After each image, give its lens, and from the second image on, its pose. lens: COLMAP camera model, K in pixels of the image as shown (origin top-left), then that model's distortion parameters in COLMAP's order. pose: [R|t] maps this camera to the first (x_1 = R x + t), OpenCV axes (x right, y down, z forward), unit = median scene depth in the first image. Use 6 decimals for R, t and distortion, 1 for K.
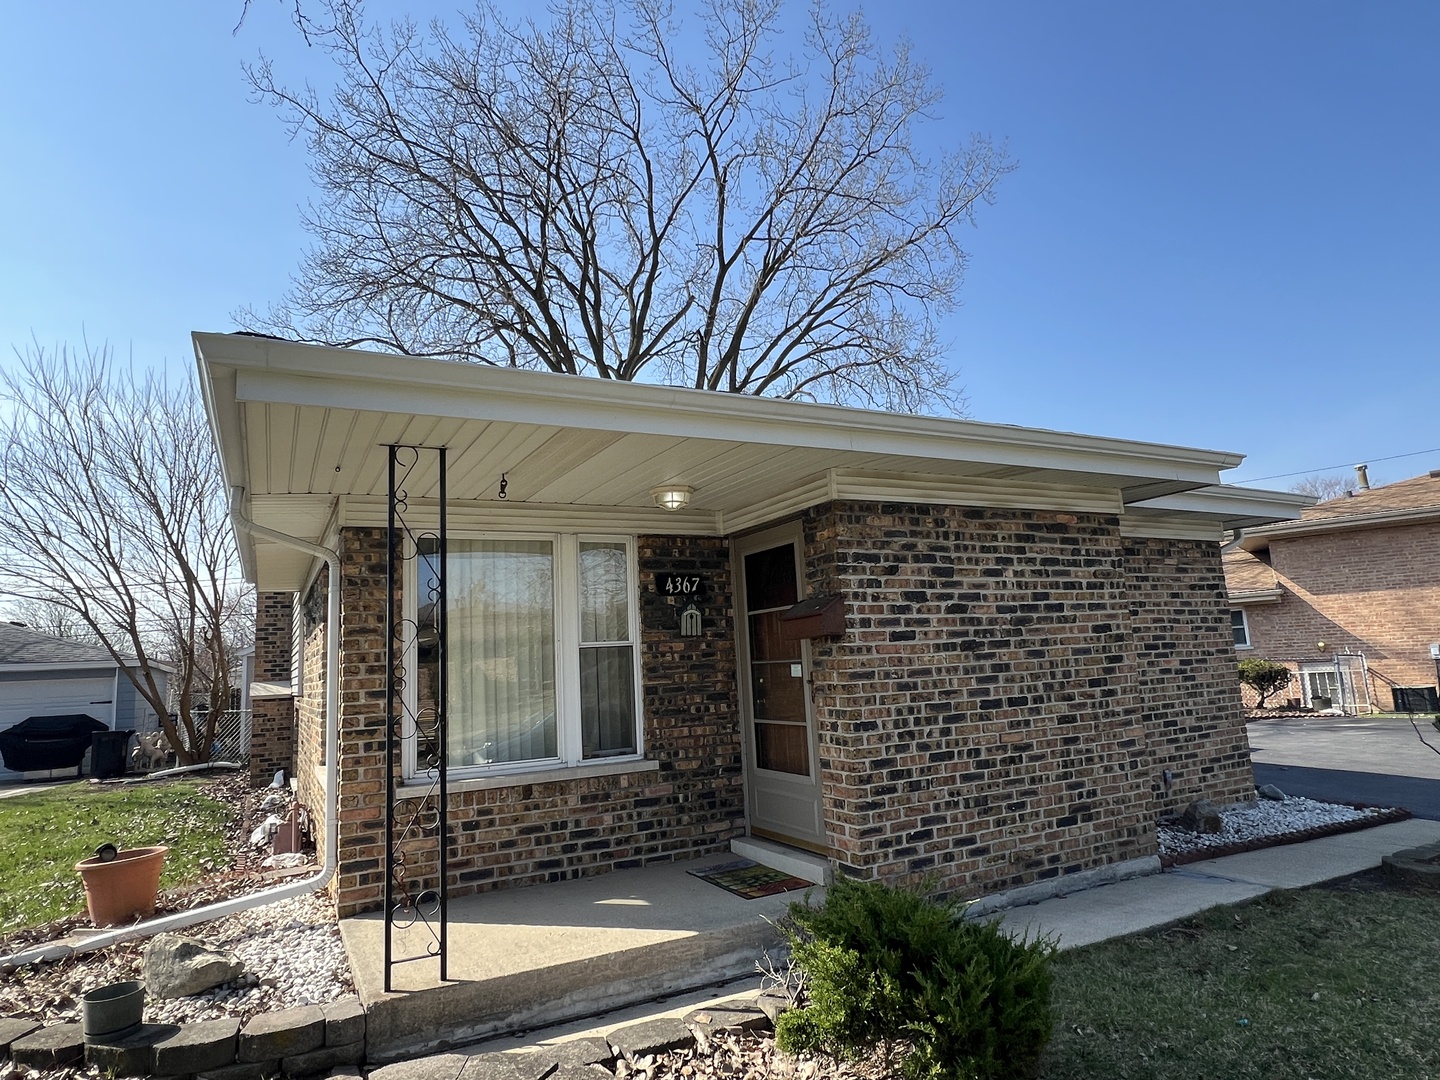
lens RADIAL K [[861.1, 0, 714.4], [0, 861.1, 534.3], [0, 0, 1]] dist [-0.005131, -0.000137]
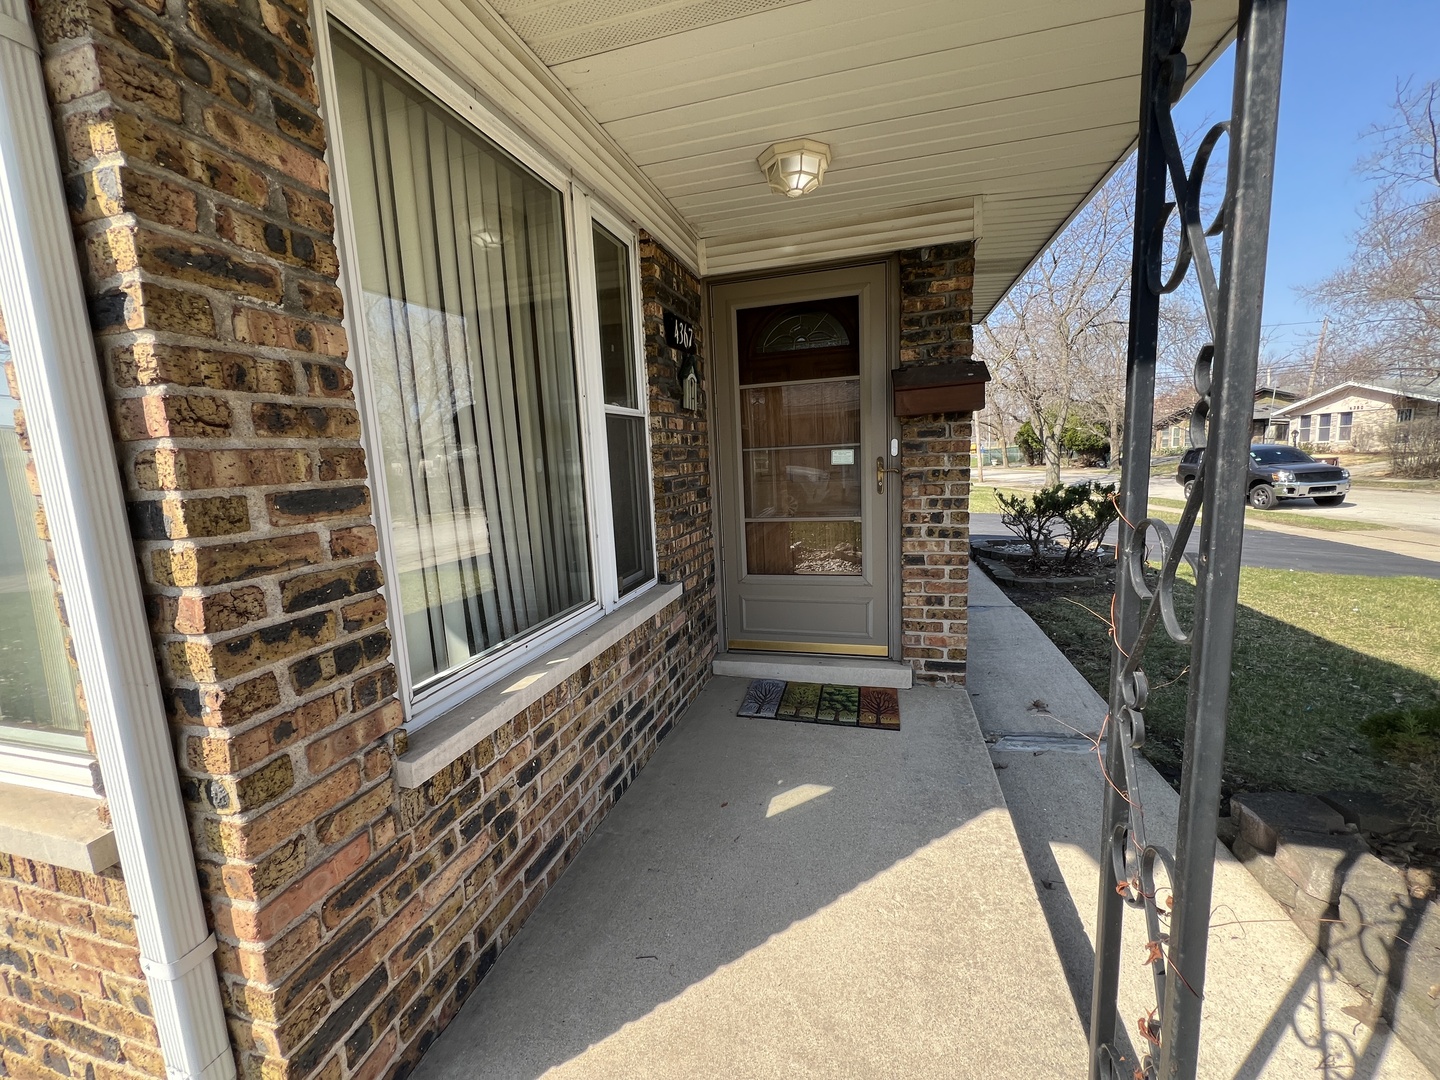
lens RADIAL K [[583.1, 0, 721.6], [0, 583.1, 540.9], [0, 0, 1]] dist [-0.002312, -0.000211]
pose [[0.683842, -0.087451, 0.724370, -0.435806], [-0.096771, 0.973150, 0.208842, 0.140694], [-0.723184, -0.212913, 0.657018, 0.748463]]
